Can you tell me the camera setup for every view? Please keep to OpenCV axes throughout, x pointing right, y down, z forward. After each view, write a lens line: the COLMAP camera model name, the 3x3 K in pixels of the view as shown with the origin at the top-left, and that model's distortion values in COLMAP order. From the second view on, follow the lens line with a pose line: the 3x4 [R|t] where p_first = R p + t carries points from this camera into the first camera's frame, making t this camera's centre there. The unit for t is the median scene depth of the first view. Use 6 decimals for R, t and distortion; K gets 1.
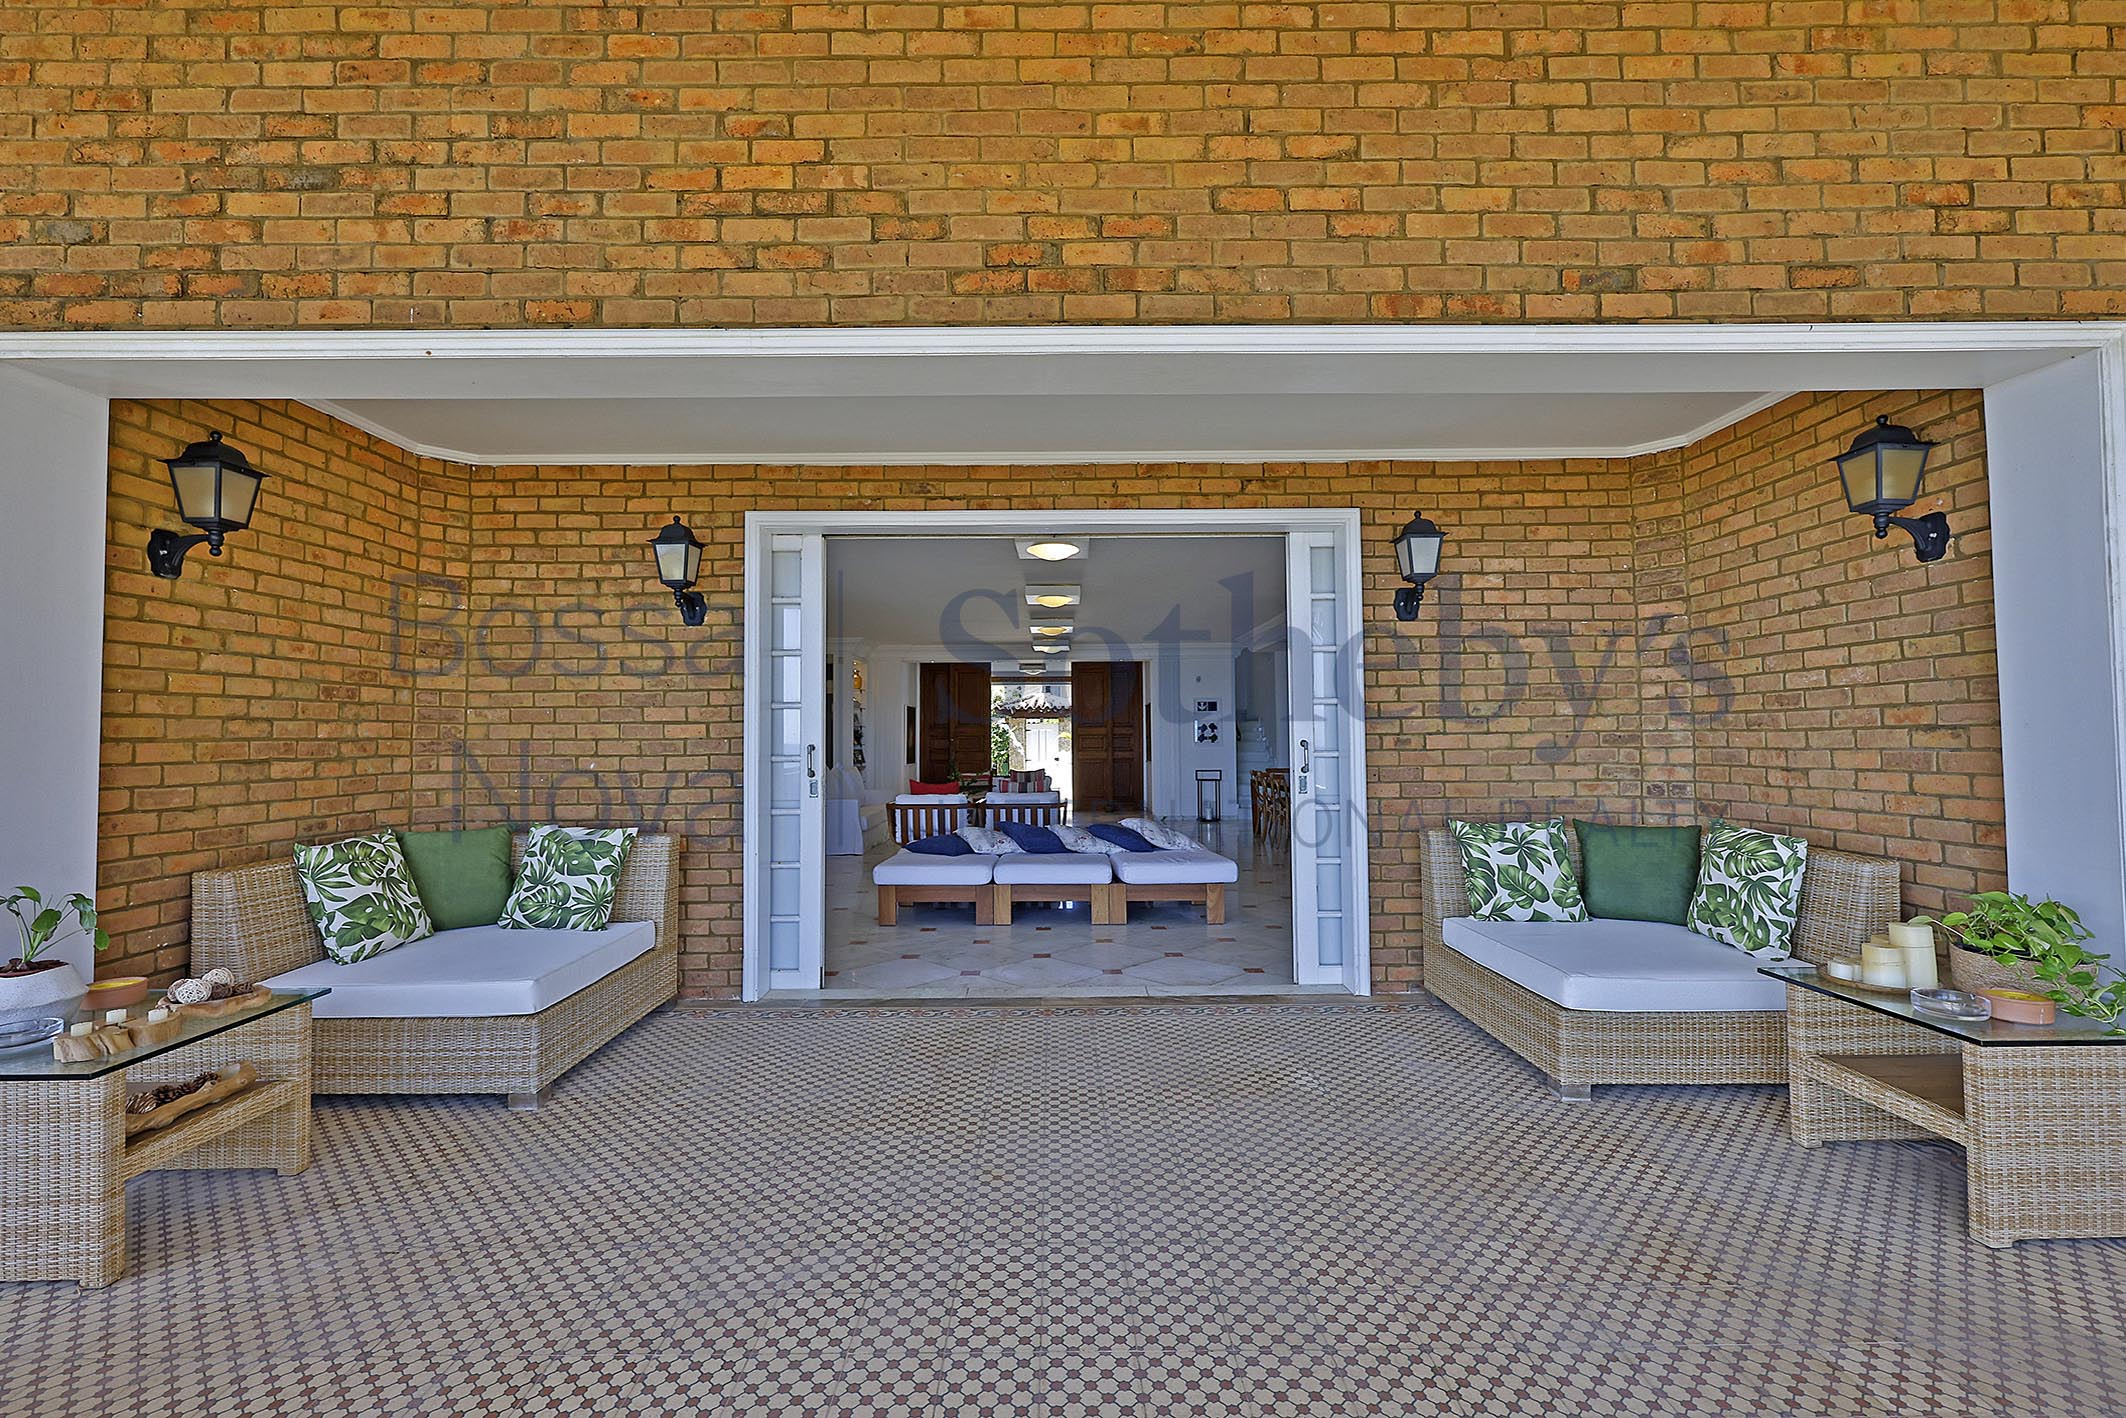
lens RADIAL K [[901.6, 0, 1042.7], [0, 901.6, 699.7], [0, 0, 1]] dist [-0.003056, 0.000777]
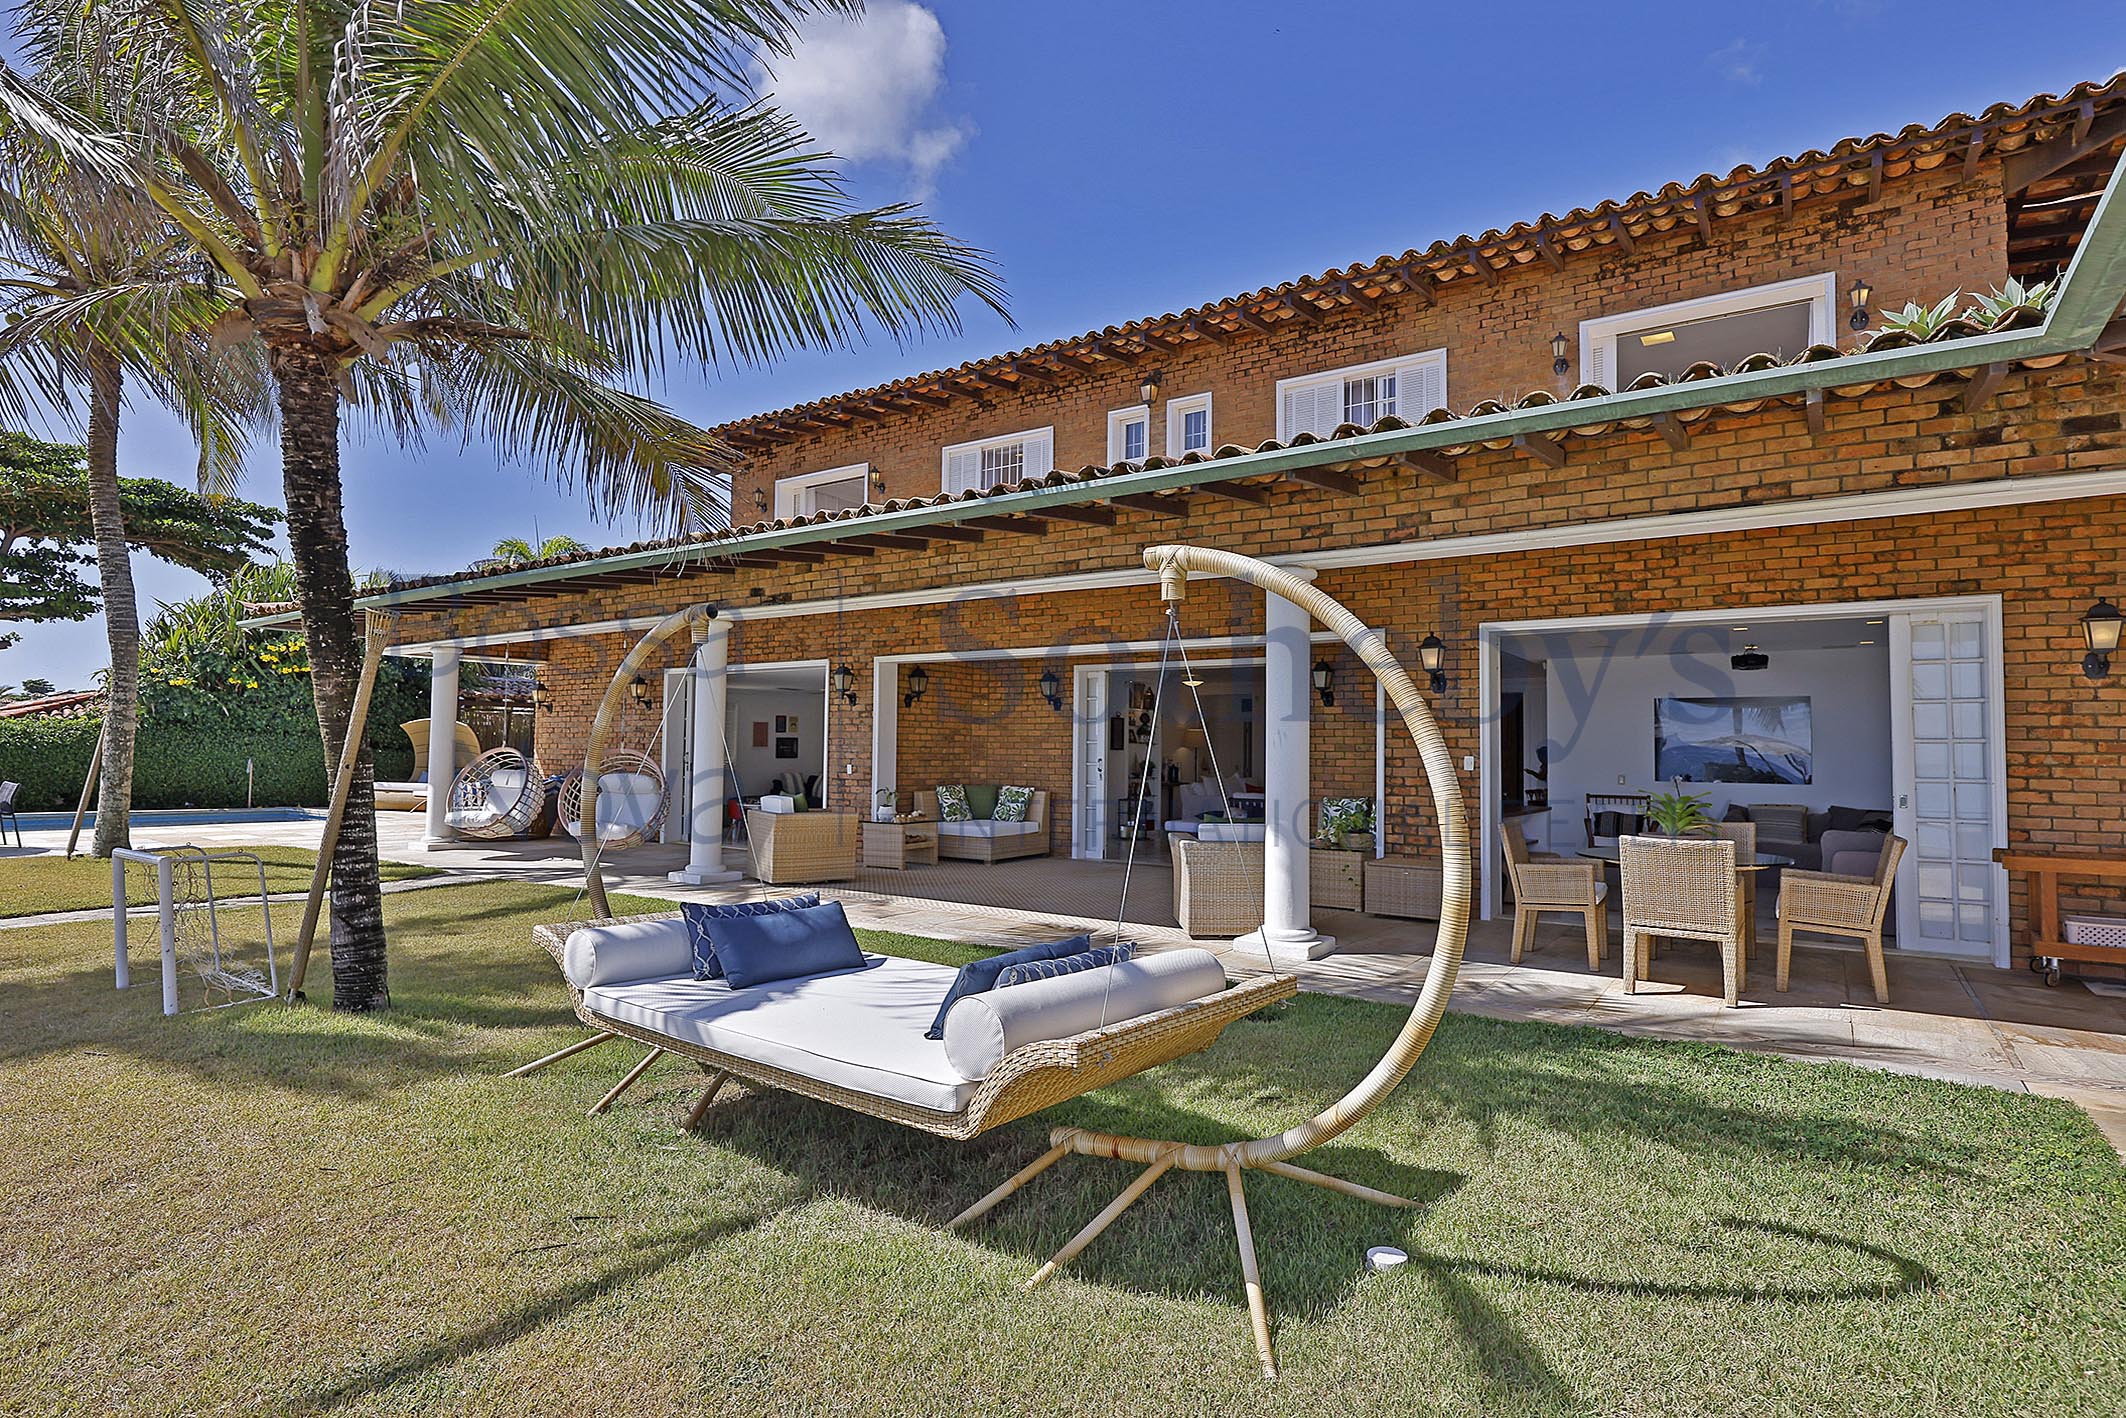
lens RADIAL K [[1086.7, 0, 1047.3], [0, 1086.7, 719.3], [0, 0, 1]] dist [-0.002899, 0.001794]
pose [[0.818059, -0.000796, -0.575133, 1.679612], [0.007287, 0.999933, 0.008981, -0.106385], [0.575088, -0.011538, 0.818010, -1.896952]]
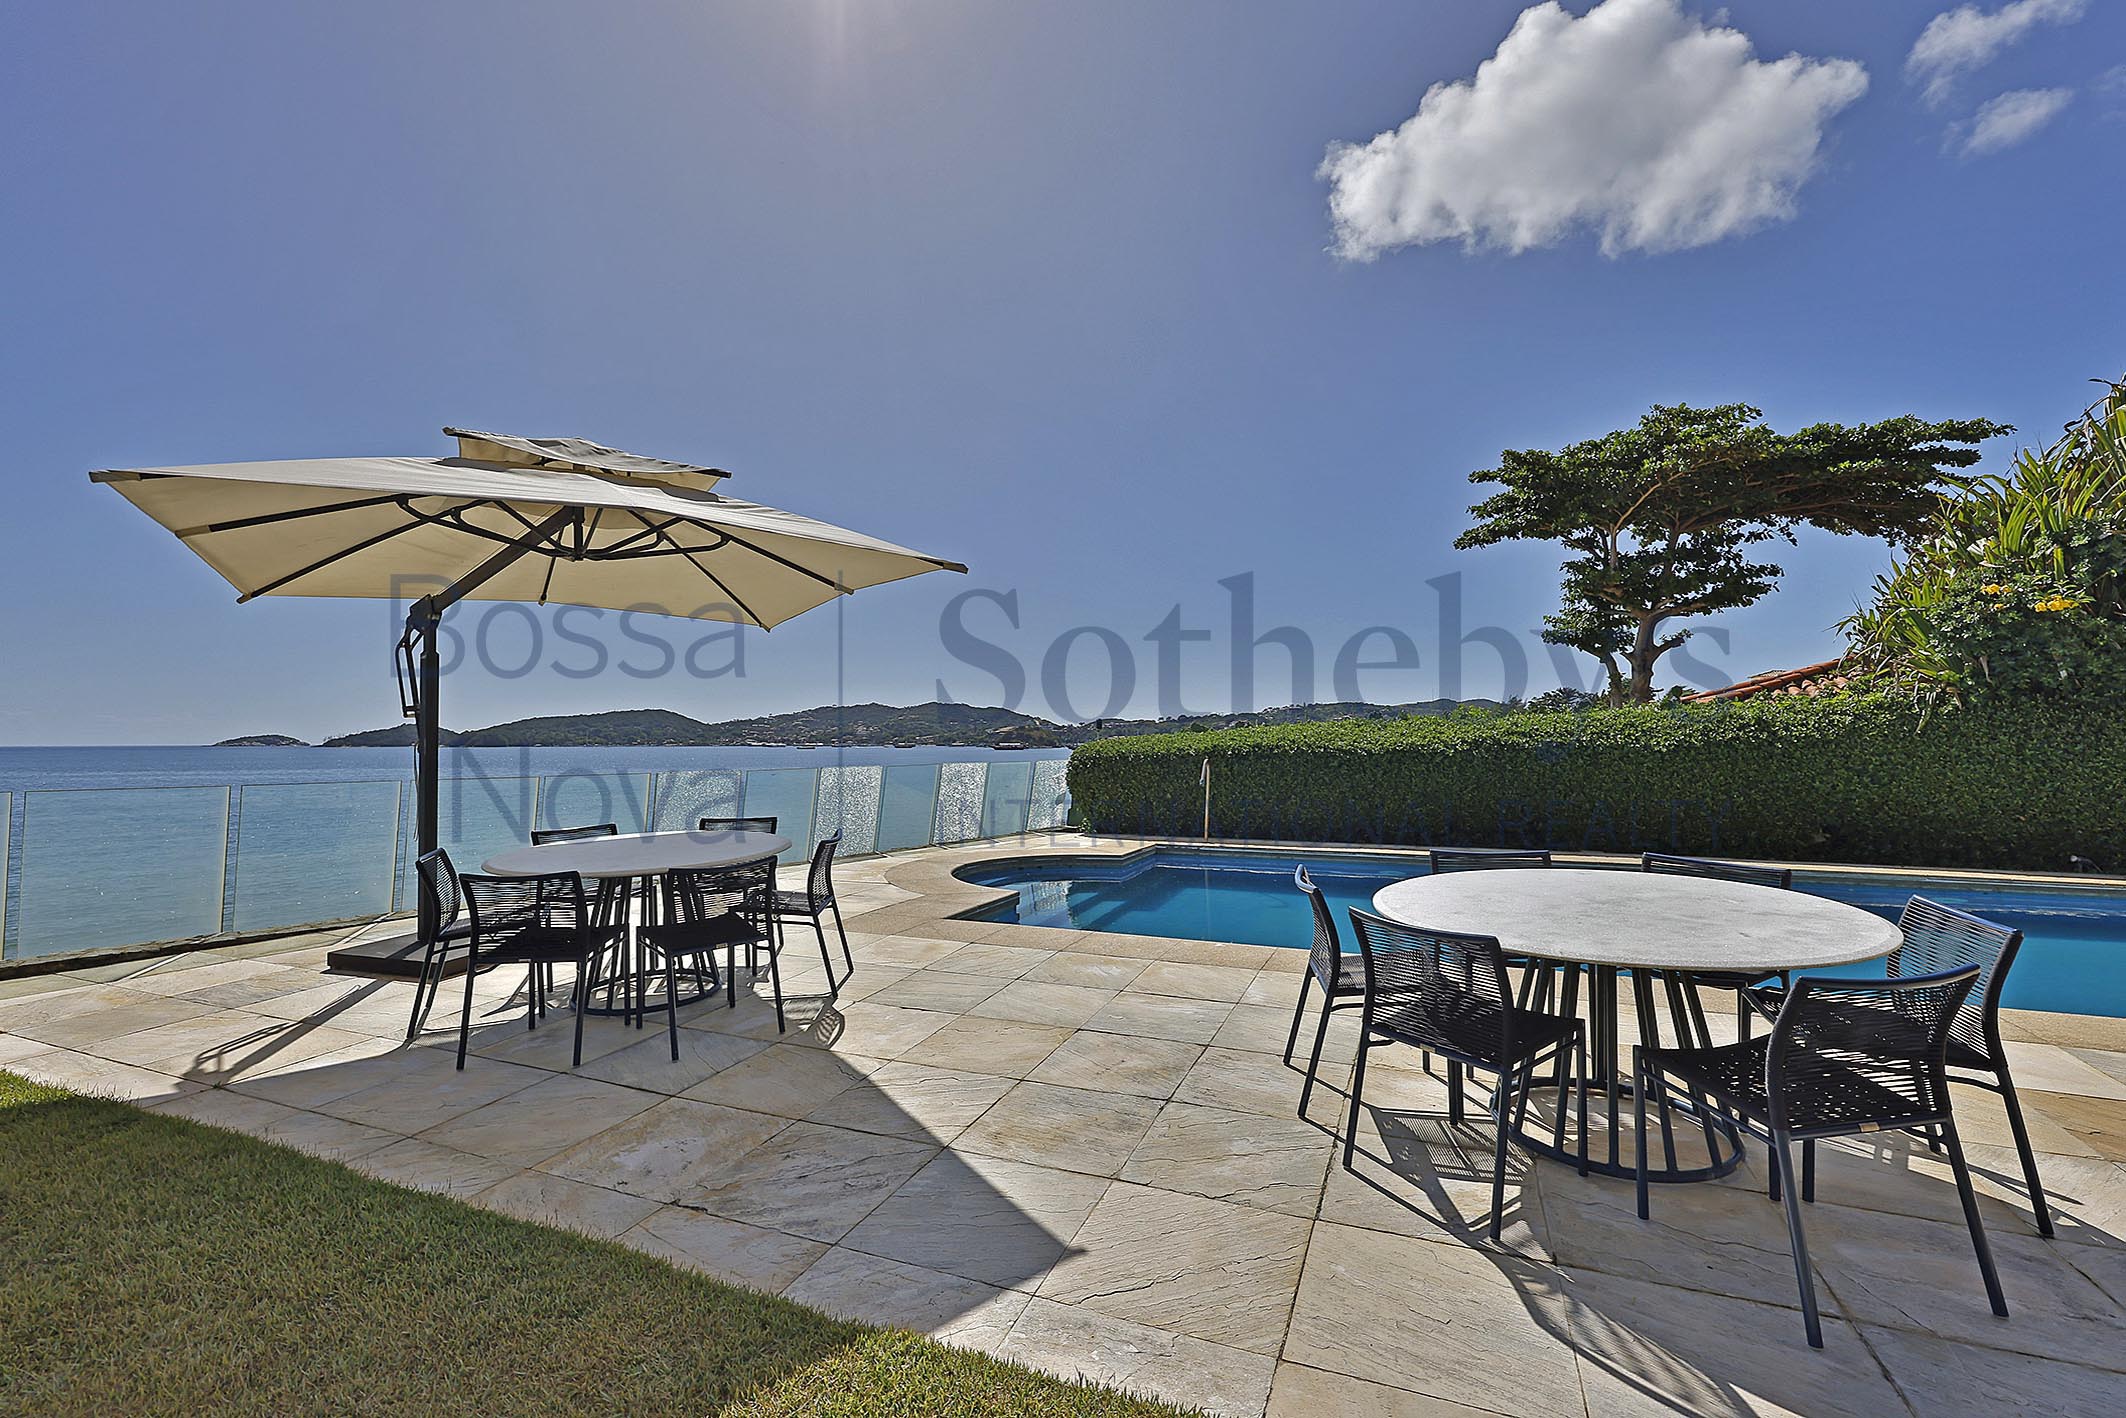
lens RADIAL K [[901.6, 0, 1071.3], [0, 901.6, 708.2], [0, 0, 1]] dist [-0.003056, 0.000777]
pose [[-0.380247, -0.025145, -0.924543, -2.363995], [0.052332, 0.997444, -0.048651, -0.049320], [0.923403, -0.066882, -0.377959, -1.272079]]
